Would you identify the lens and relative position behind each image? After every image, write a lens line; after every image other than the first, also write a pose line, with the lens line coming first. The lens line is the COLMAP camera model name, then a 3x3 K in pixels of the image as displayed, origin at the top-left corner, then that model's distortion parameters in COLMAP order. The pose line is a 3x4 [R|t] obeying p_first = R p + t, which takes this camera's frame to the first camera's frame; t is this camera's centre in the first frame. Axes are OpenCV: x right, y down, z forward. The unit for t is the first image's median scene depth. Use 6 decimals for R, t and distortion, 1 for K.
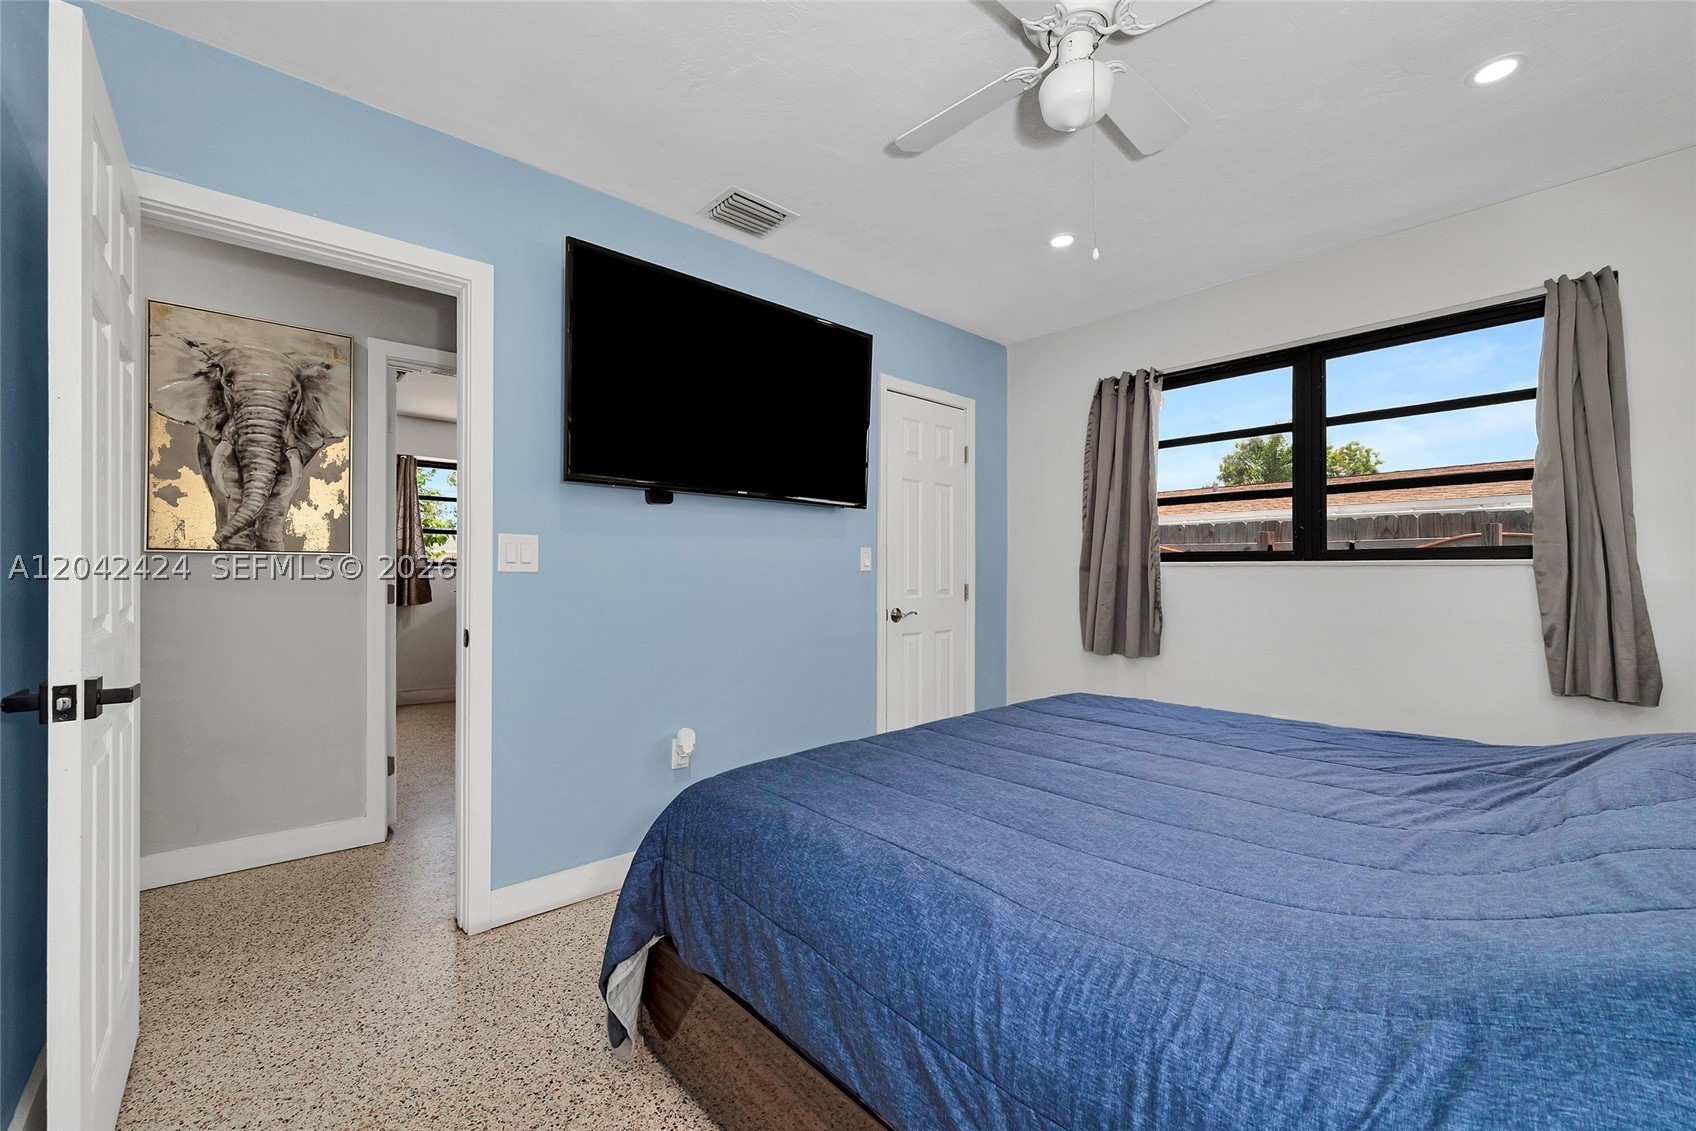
lens RADIAL K [[671.0, 0, 879.1], [0, 671.0, 568.0], [0, 0, 1]] dist [-0.004398, -0.000041]
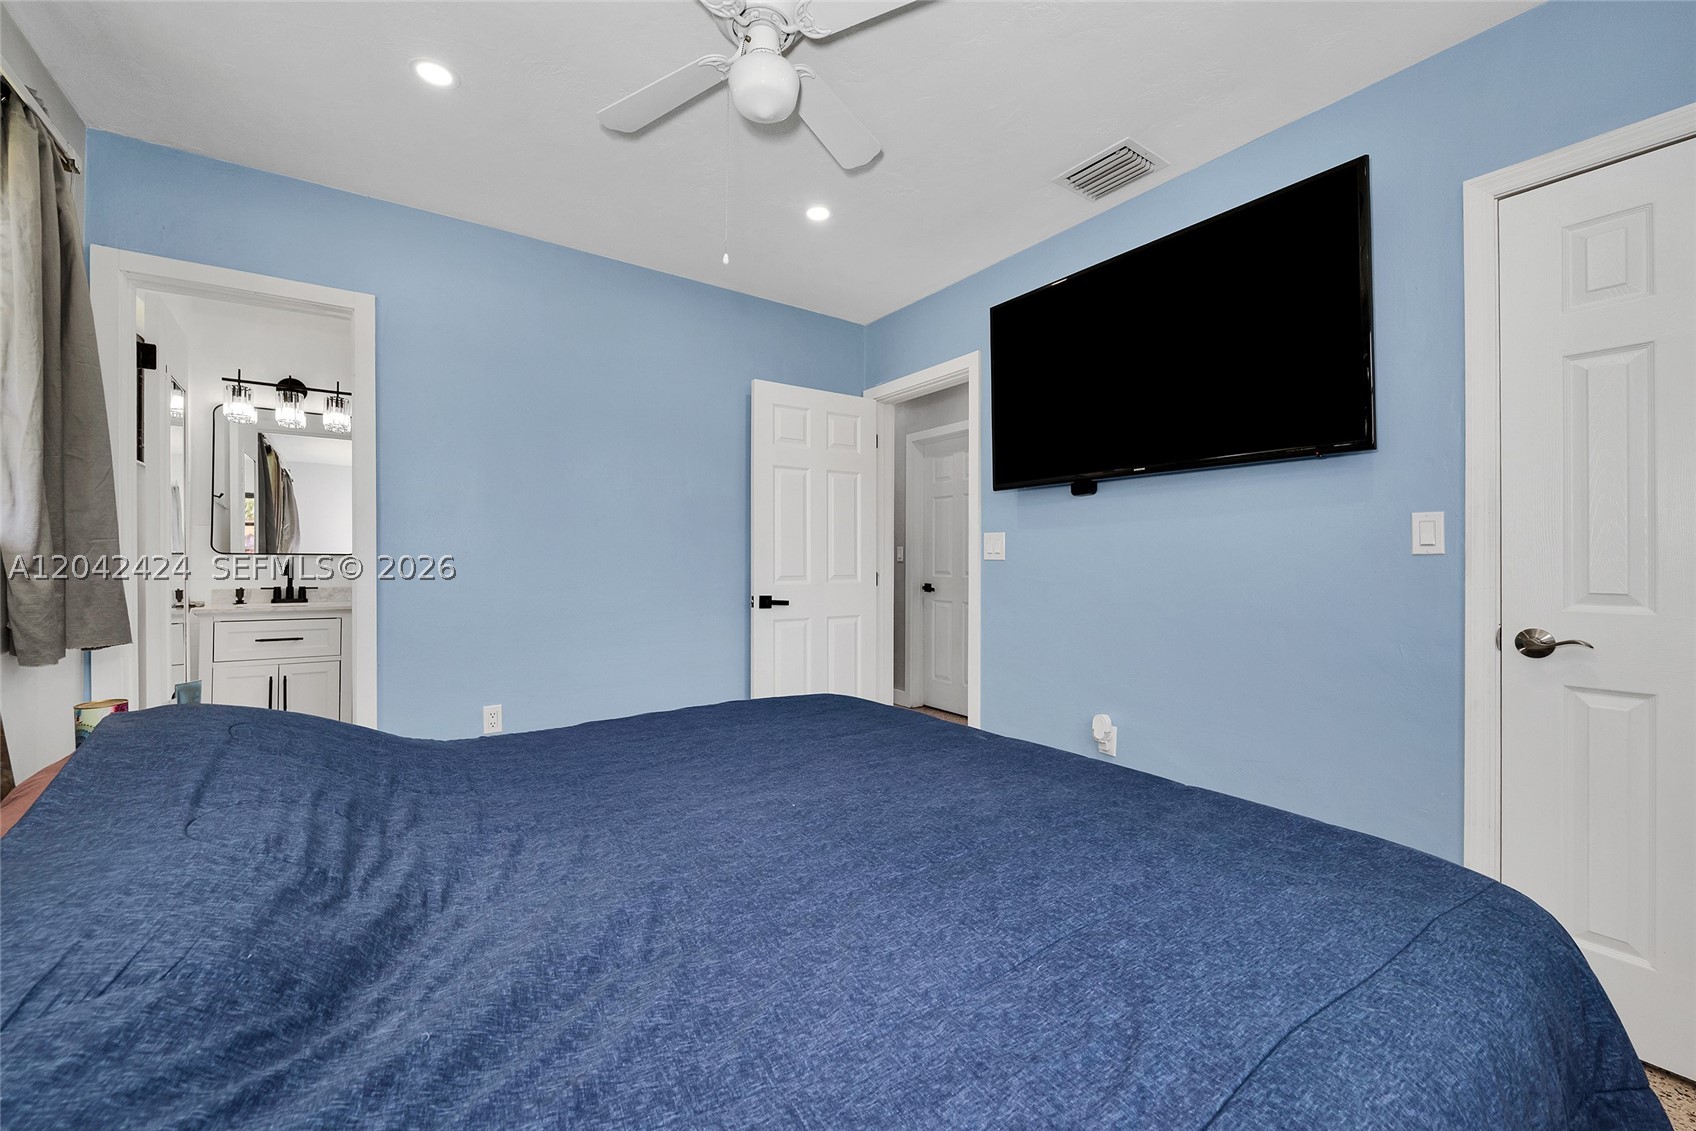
lens RADIAL K [[672.4, 0, 850.7], [0, 672.4, 572.2], [0, 0, 1]] dist [-0.002339, -0.000131]
pose [[-0.146151, 0.007768, -0.989232, 1.475228], [0.004750, 0.999963, 0.007150, 0.032196], [0.989251, -0.003654, -0.146182, 1.477554]]
